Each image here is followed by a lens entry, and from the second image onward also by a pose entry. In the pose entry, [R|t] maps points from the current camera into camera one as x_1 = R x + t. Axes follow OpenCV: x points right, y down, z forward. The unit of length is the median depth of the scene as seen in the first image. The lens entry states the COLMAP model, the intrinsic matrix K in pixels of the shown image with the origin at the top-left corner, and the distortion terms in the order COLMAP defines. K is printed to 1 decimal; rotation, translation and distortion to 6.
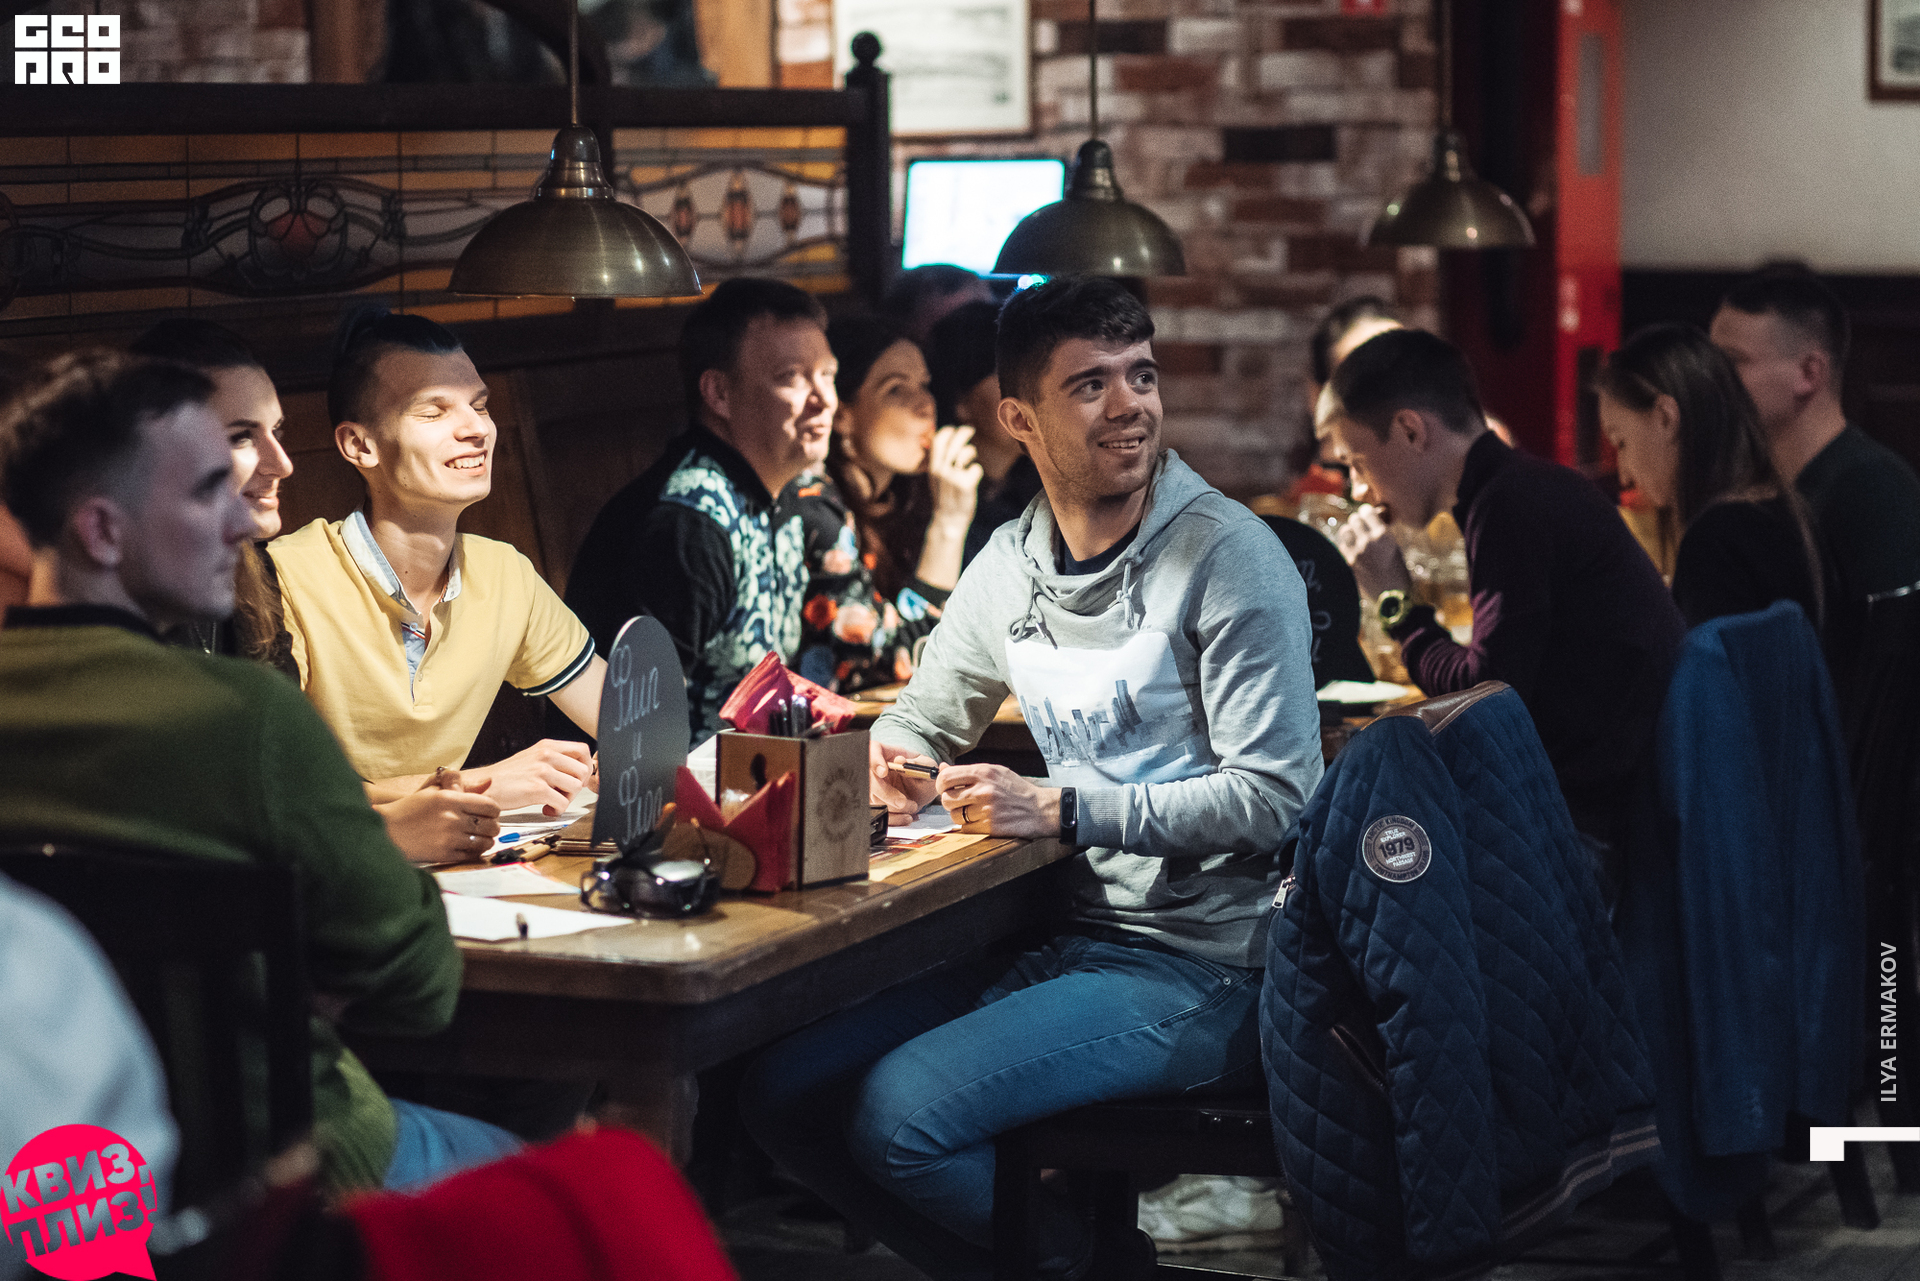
lens RADIAL K [[4937.3, 0, 839.1], [0, 4937.3, 641.0], [0, 0, 1]] dist [-0.072836, -0.806394]
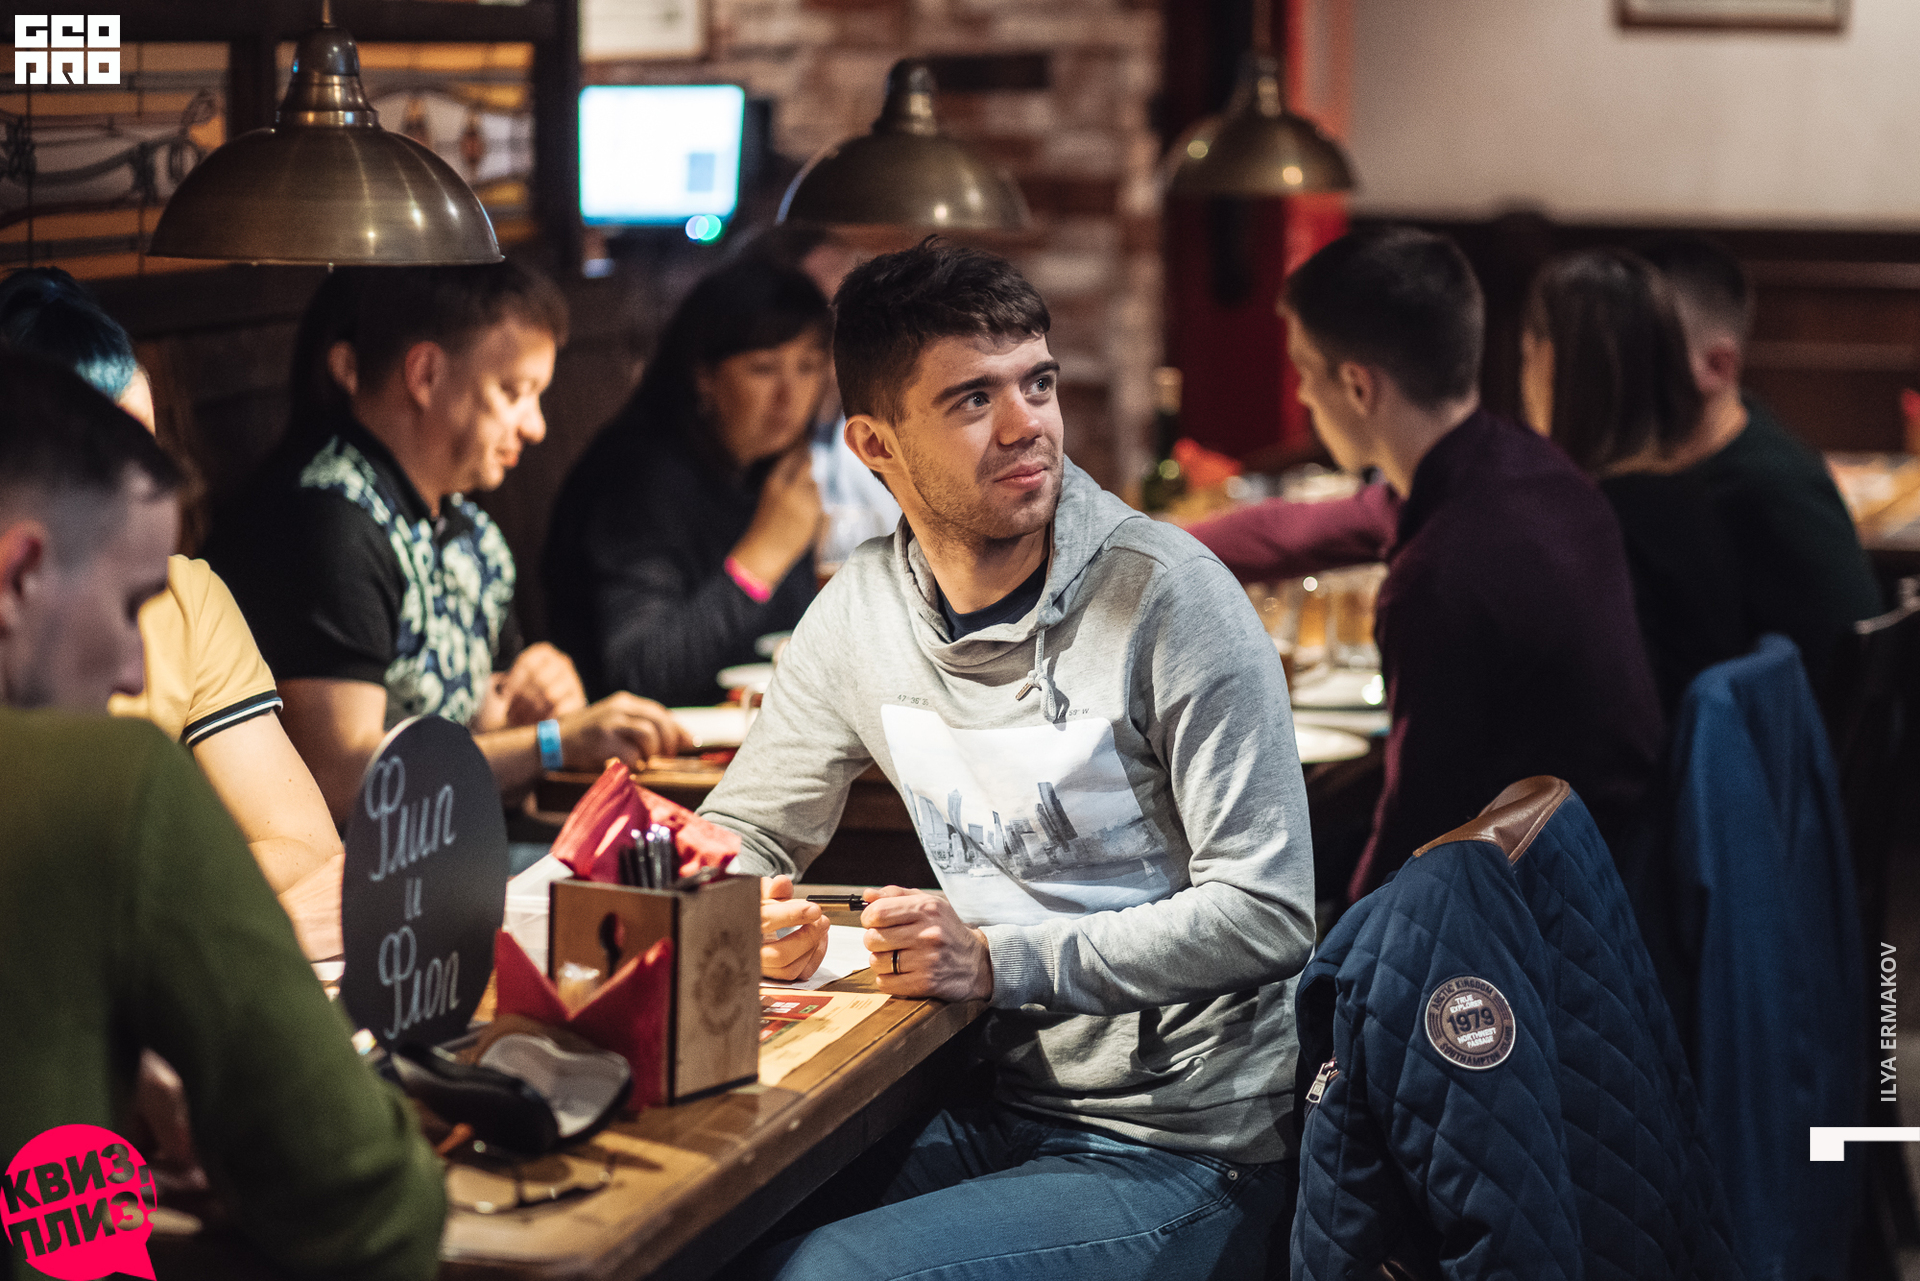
lens RADIAL K [[4879.7, 0, 959.1], [0, 4879.7, 466.5], [0, 0, 1]] dist [-0.120108, -1.086646]
pose [[0.992757, 0.000577, 0.120140, -0.047225], [0.001945, 0.999780, -0.020875, -0.024567], [-0.120126, 0.020957, 0.992537, 0.279916]]
